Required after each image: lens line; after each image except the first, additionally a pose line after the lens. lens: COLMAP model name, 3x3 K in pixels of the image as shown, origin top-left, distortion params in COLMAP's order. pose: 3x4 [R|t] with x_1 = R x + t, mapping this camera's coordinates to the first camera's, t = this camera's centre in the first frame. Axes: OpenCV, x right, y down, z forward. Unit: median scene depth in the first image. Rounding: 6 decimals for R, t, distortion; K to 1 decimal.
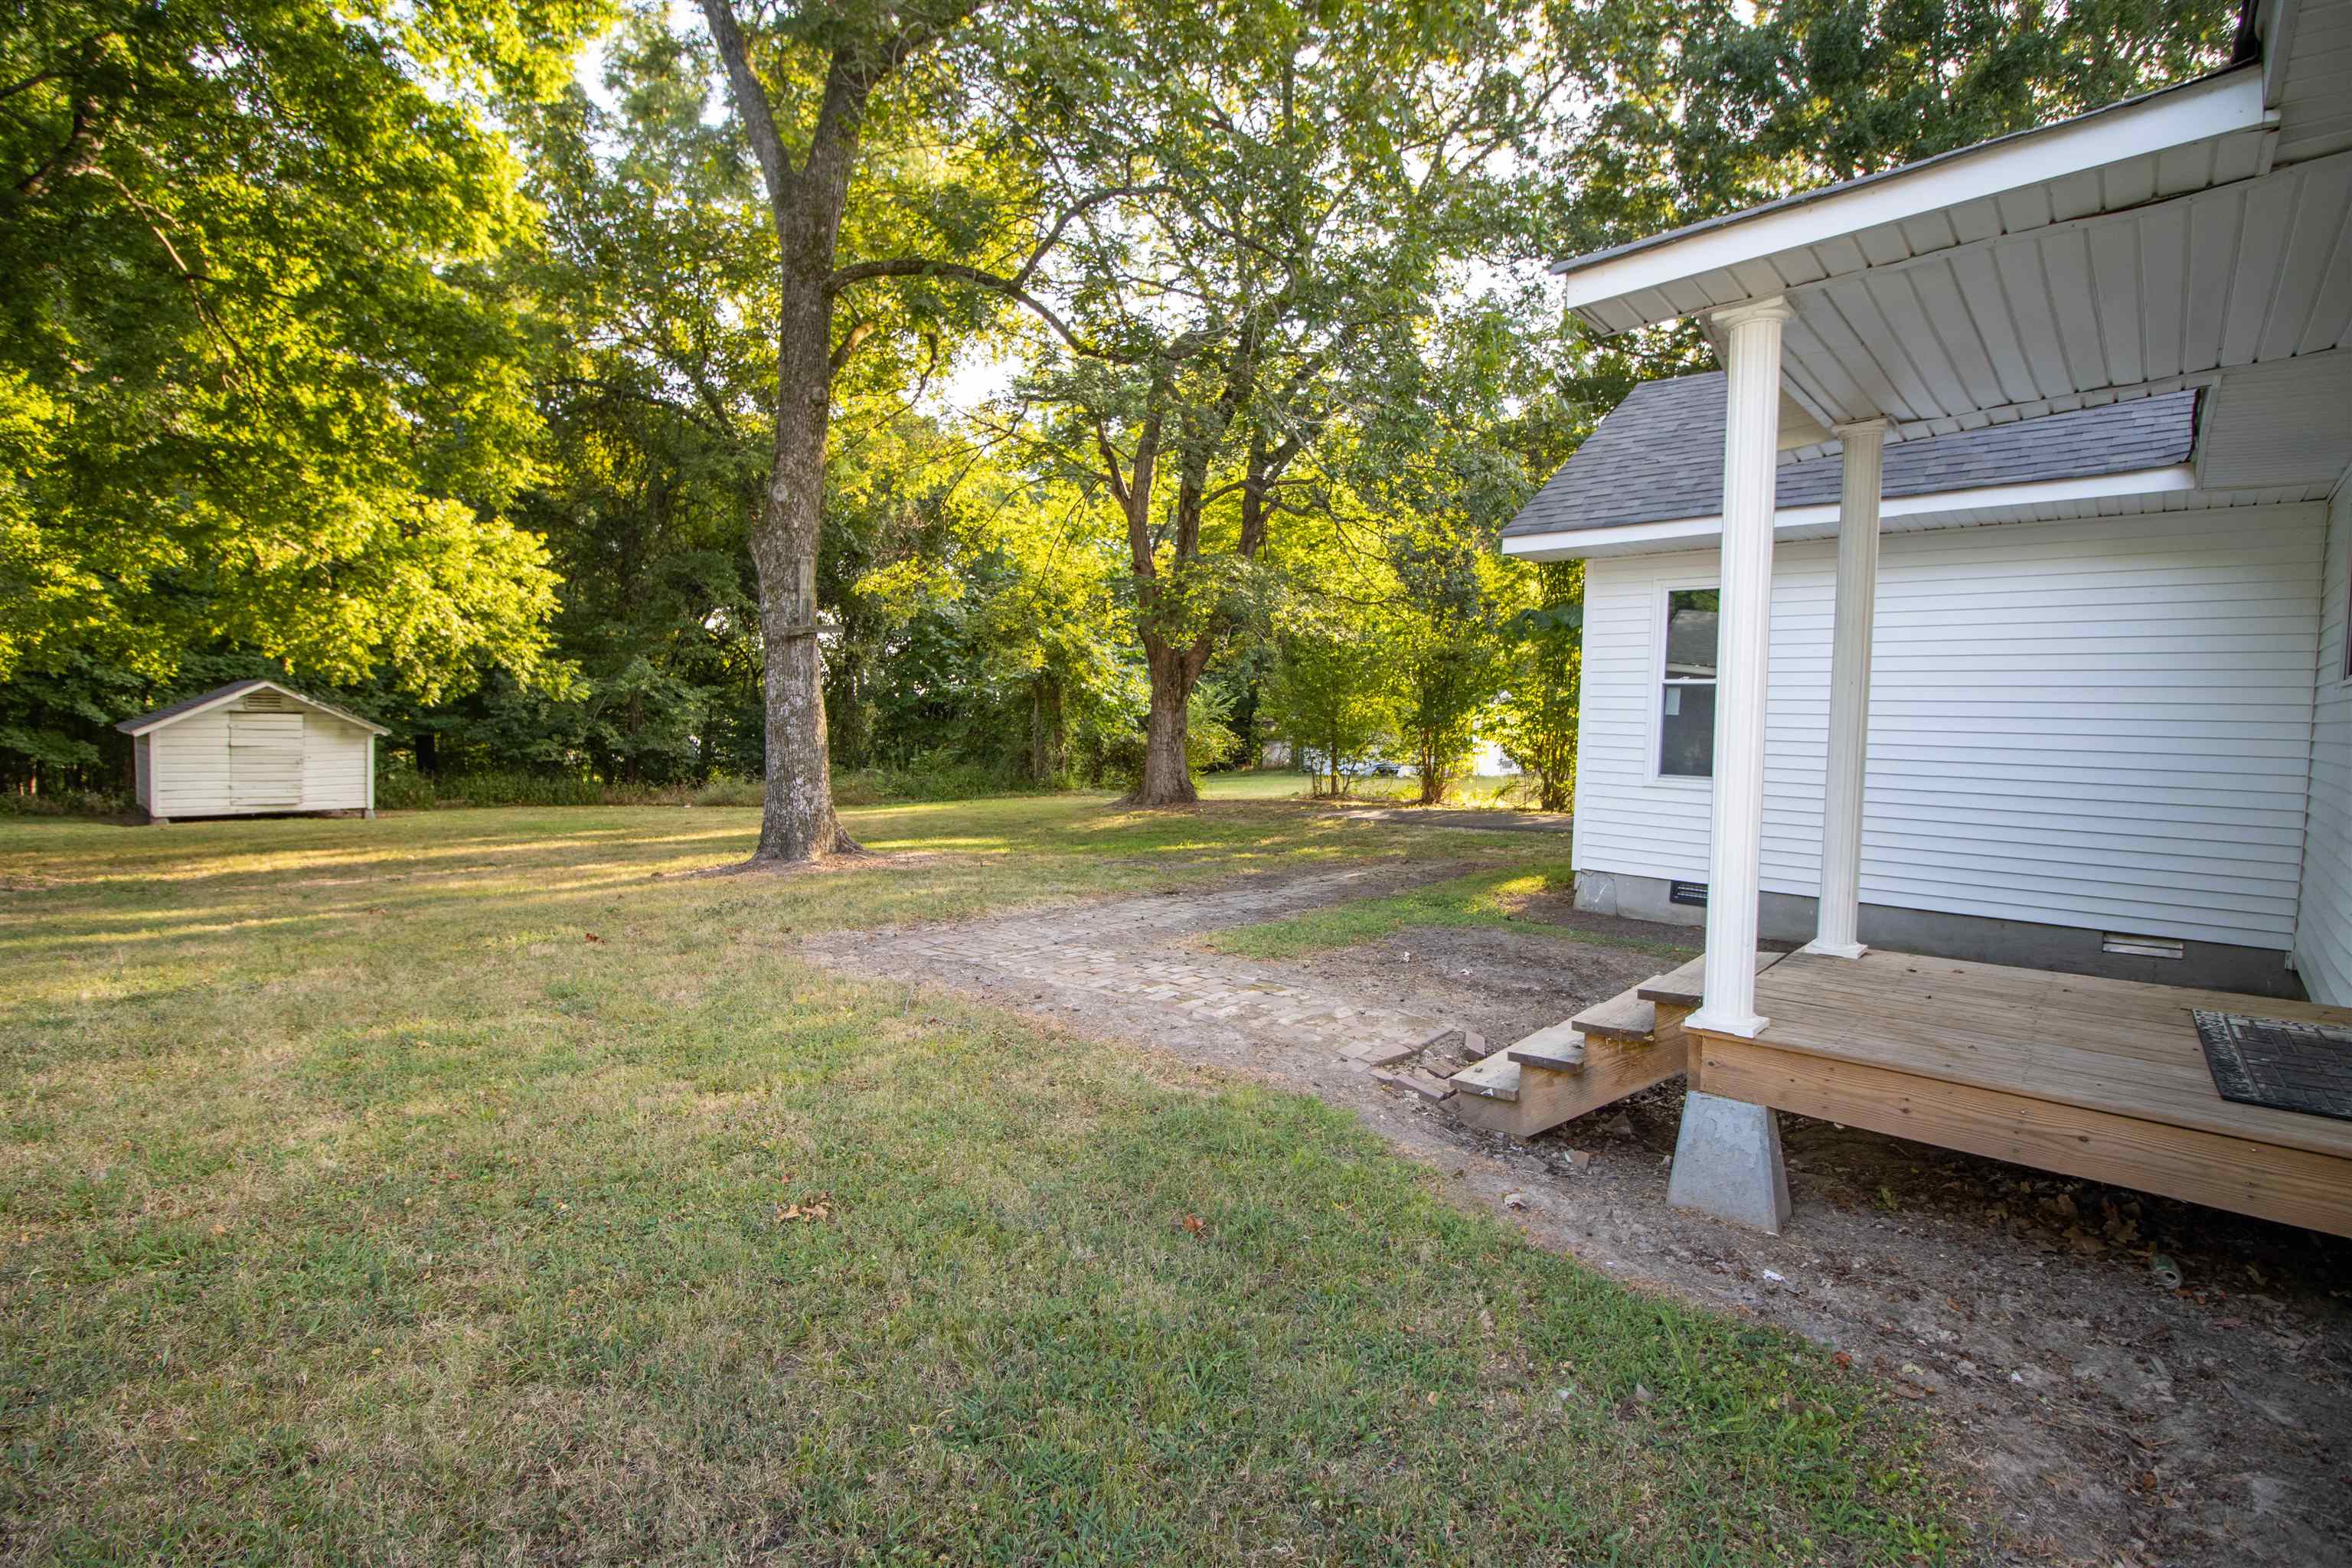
lens RADIAL K [[1108.8, 0, 1177.9], [0, 1108.8, 784.5], [0, 0, 1]] dist [-0.009786, -0.005980]
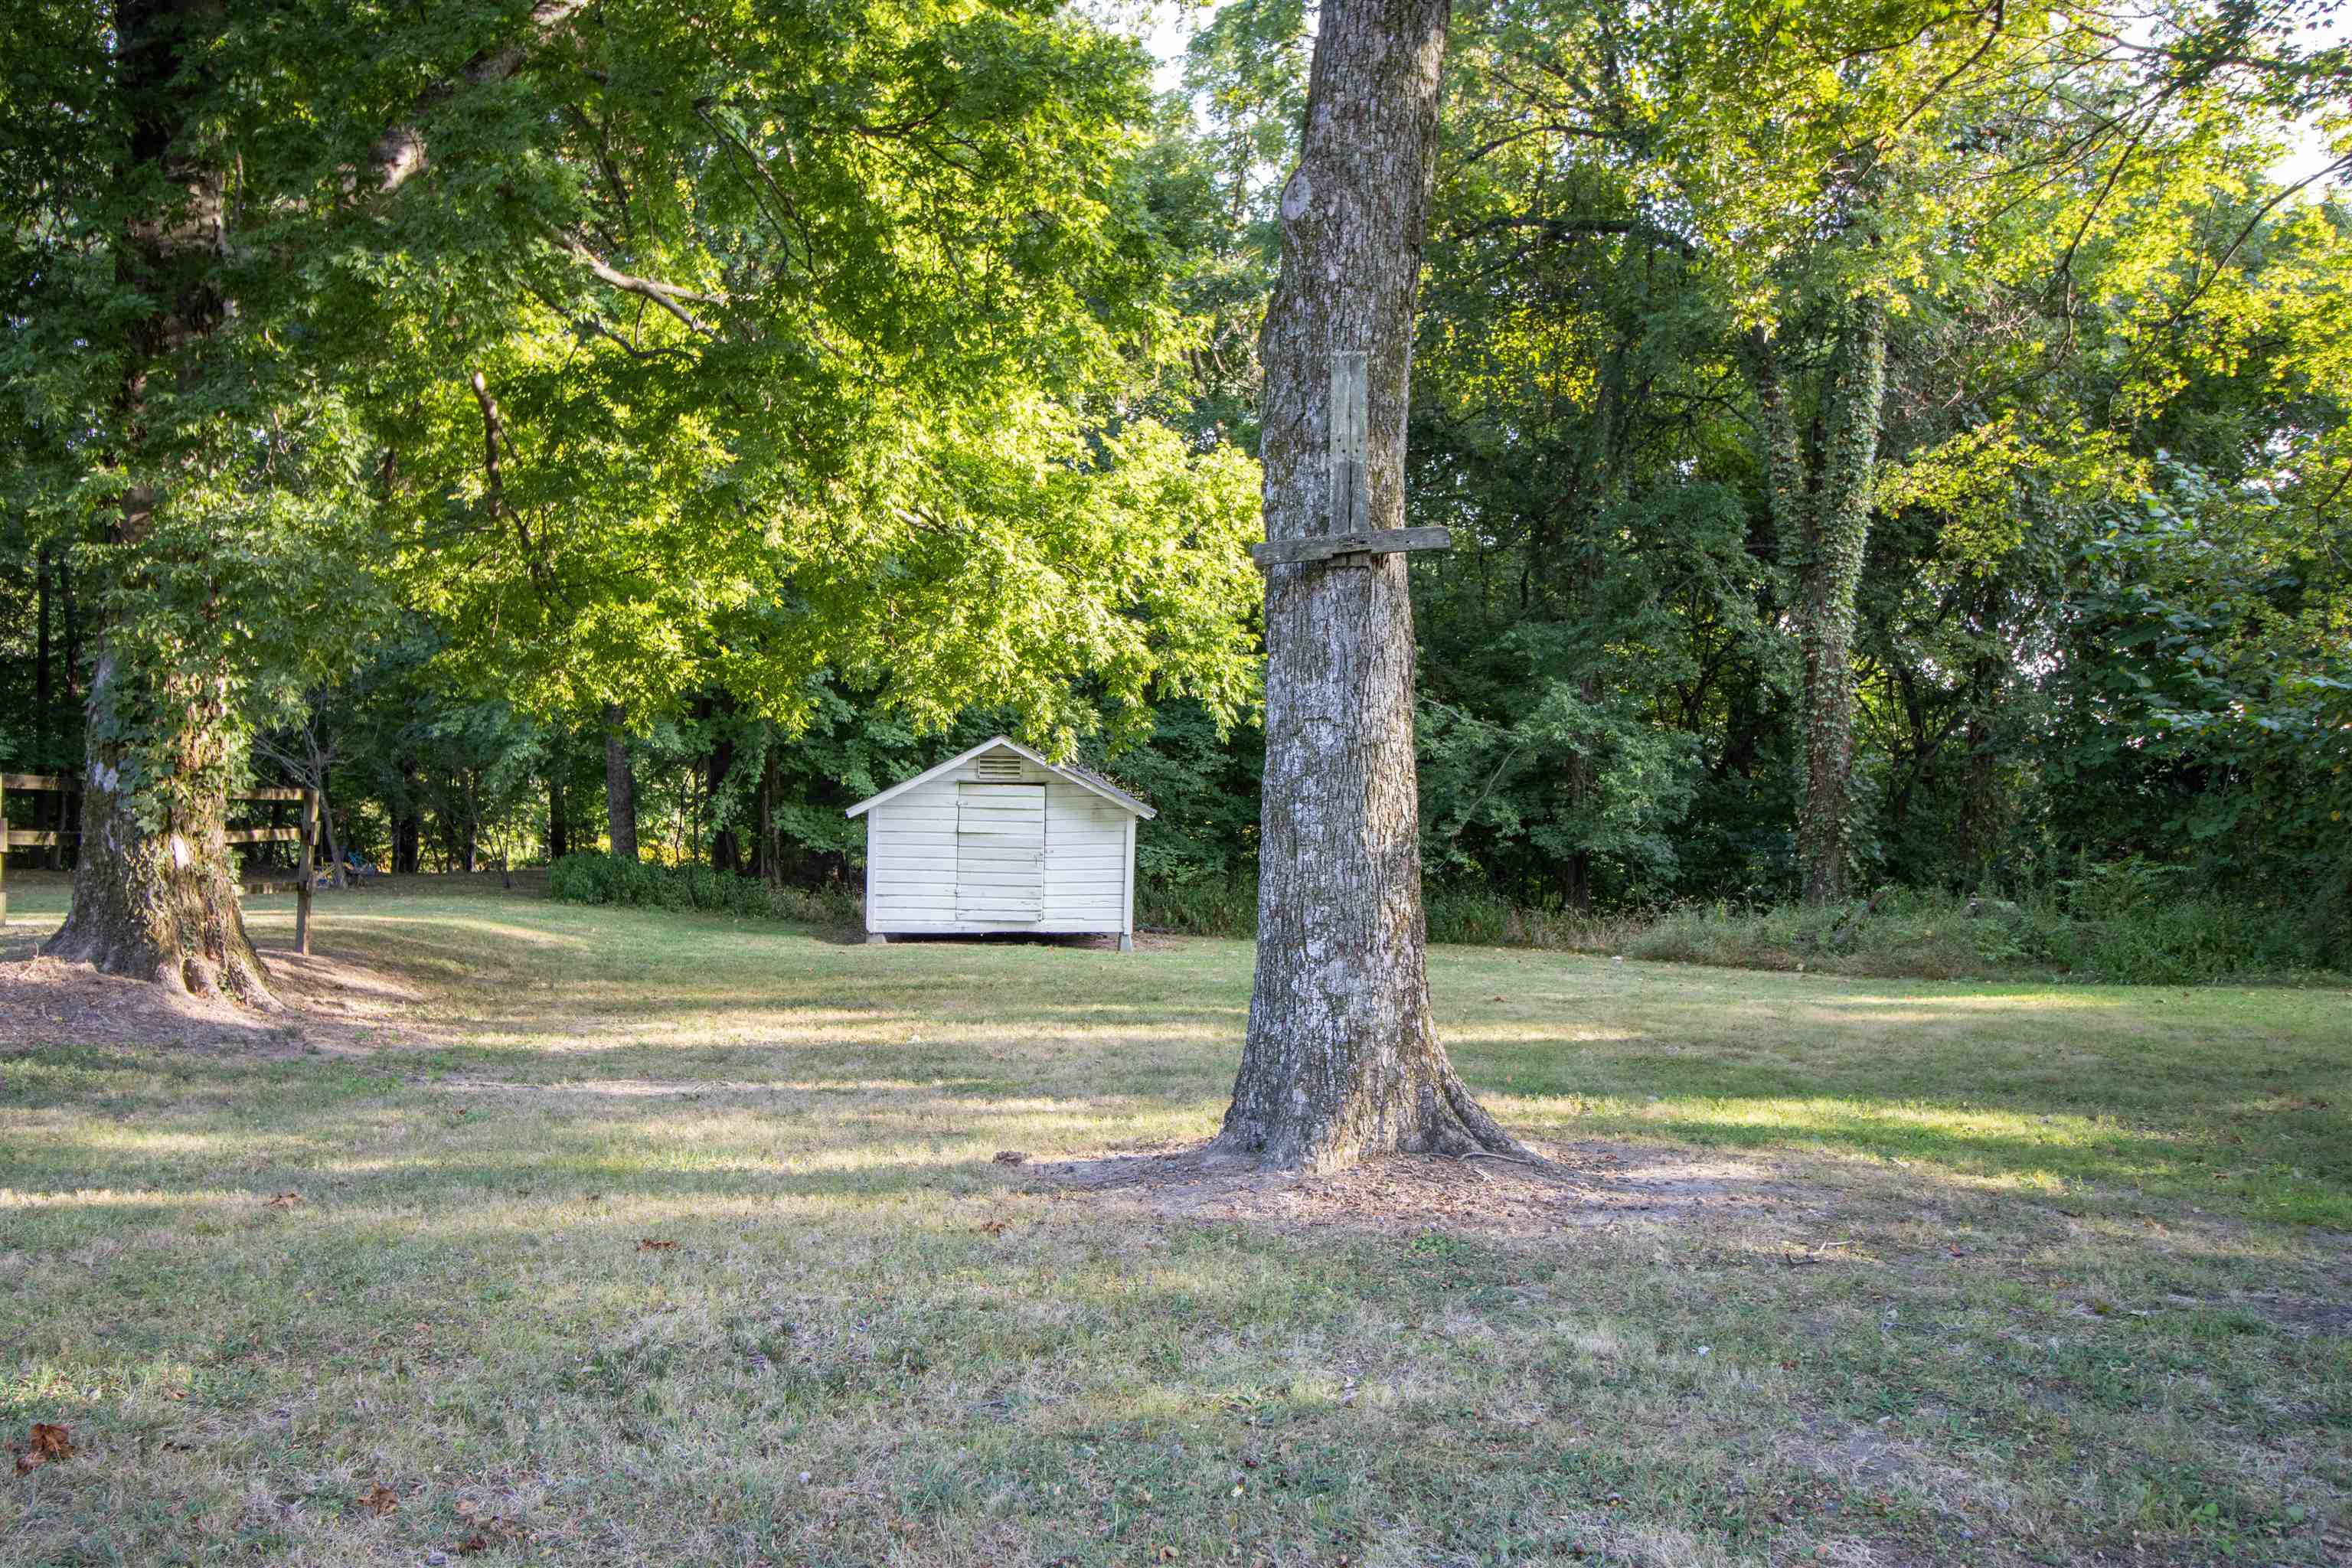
lens RADIAL K [[1826.2, 0, 1175.3], [0, 1826.2, 781.1], [0, 0, 1]] dist [0.004271, 0.000637]
pose [[0.705917, -0.006413, -0.708265, 0.035375], [-0.041951, 0.997825, -0.050846, -0.015335], [0.707051, 0.065606, 0.704113, 0.309185]]
